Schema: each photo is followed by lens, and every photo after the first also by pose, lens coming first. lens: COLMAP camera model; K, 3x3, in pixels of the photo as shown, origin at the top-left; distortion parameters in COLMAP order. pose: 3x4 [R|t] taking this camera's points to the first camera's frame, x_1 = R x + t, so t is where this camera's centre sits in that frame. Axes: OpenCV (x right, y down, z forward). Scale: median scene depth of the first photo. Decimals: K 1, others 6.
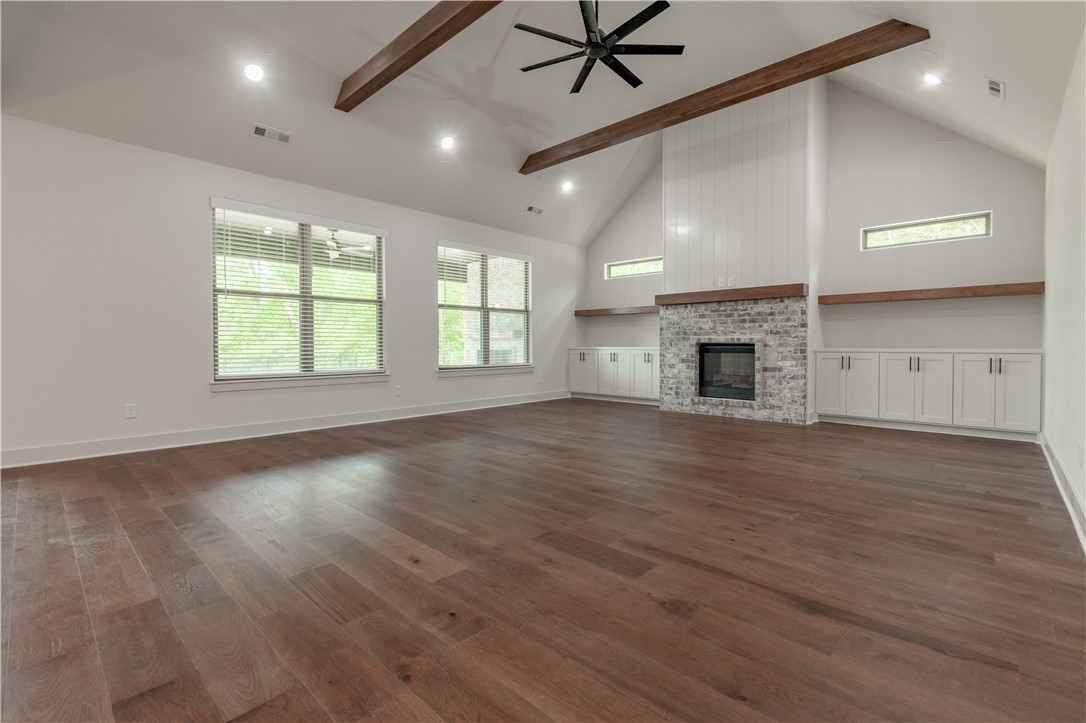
lens RADIAL K [[488.1, 0, 541.4], [0, 488.1, 359.6], [0, 0, 1]] dist [0.005171, 0.000673]
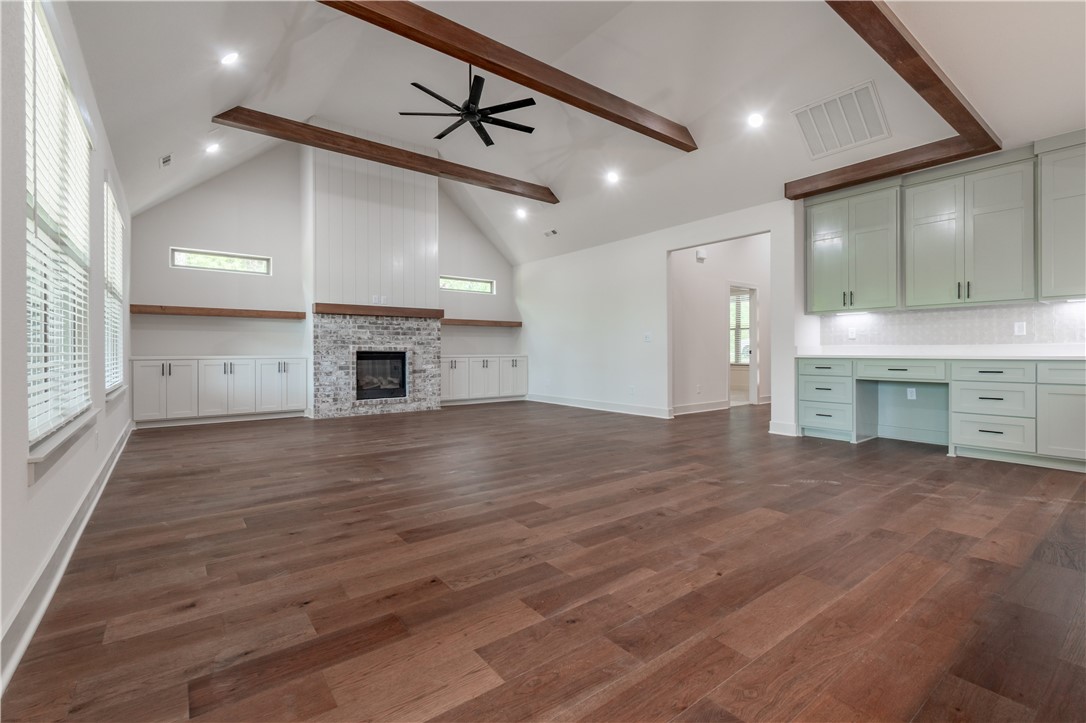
lens RADIAL K [[488.1, 0, 560.1], [0, 488.1, 349.8], [0, 0, 1]] dist [0.005171, 0.000673]
pose [[0.137441, 0.001651, 0.990509, -0.724396], [0.028779, 0.999570, -0.005660, -0.018220], [-0.990092, 0.029283, 0.137335, 0.410838]]
